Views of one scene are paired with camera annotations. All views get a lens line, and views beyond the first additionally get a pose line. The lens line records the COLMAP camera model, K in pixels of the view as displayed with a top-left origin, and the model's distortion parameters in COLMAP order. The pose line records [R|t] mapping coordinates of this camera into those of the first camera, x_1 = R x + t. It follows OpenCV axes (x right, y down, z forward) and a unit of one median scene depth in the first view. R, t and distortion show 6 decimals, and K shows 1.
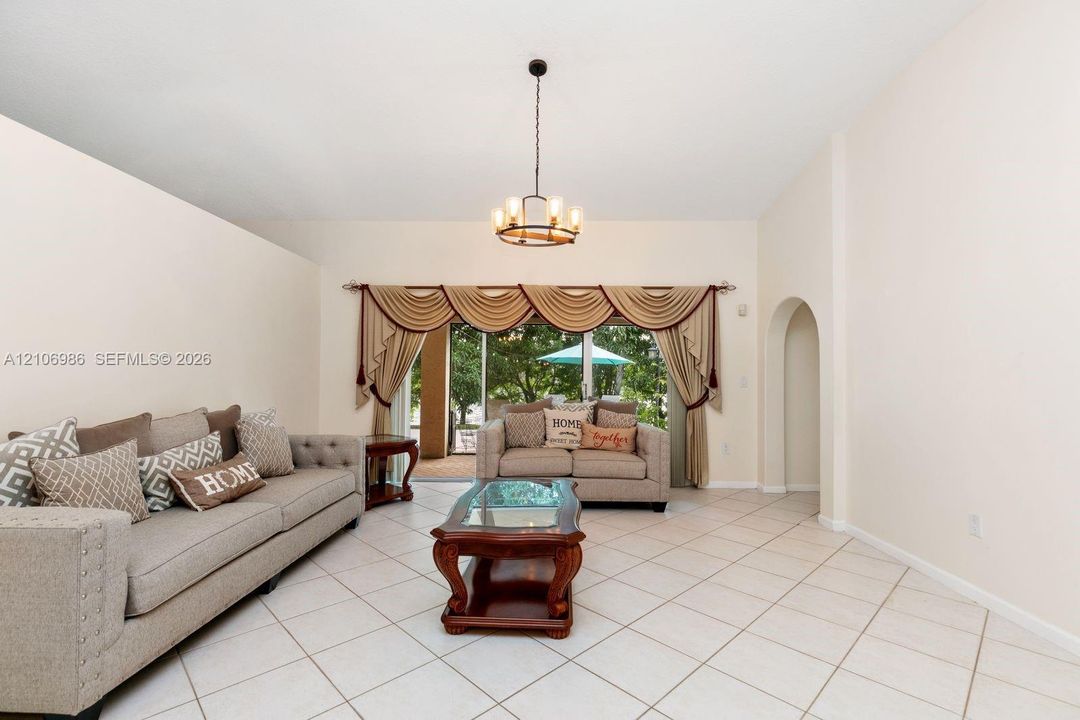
lens RADIAL K [[489.9, 0, 540.6], [0, 489.9, 373.0], [0, 0, 1]] dist [-0.000922, -0.000527]
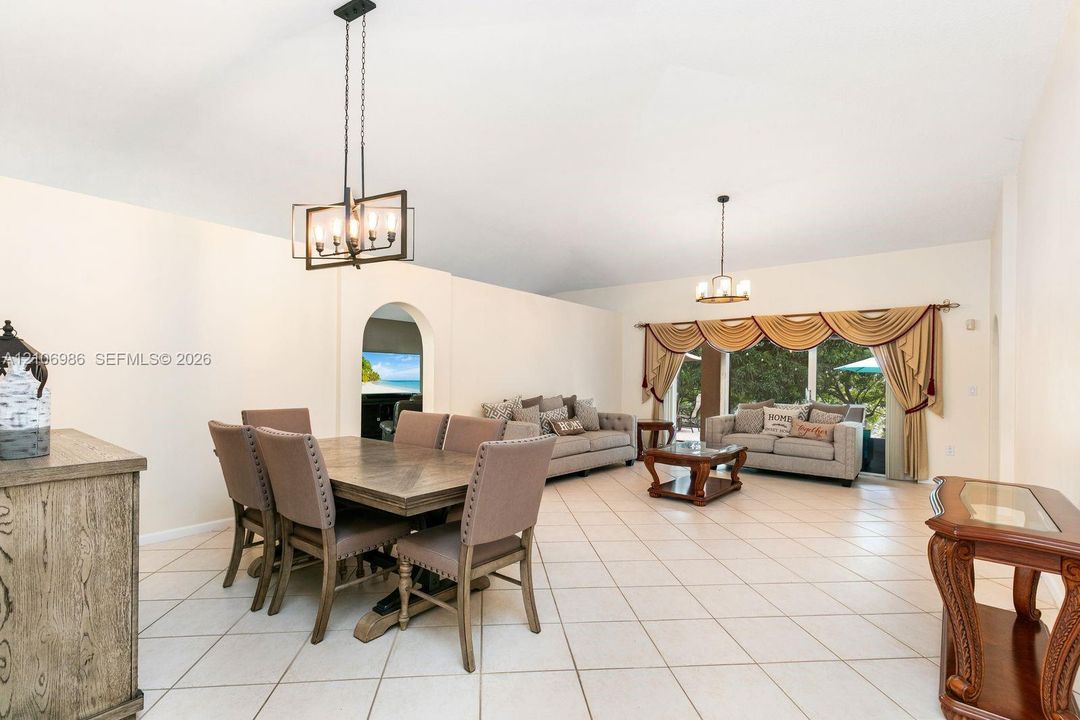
lens RADIAL K [[489.9, 0, 540.6], [0, 489.9, 373.0], [0, 0, 1]] dist [-0.000922, -0.000527]
pose [[0.796503, -0.002132, -0.604631, 0.316094], [-0.009213, 0.999835, -0.015661, 0.004818], [0.604564, 0.018044, 0.796352, -0.450530]]
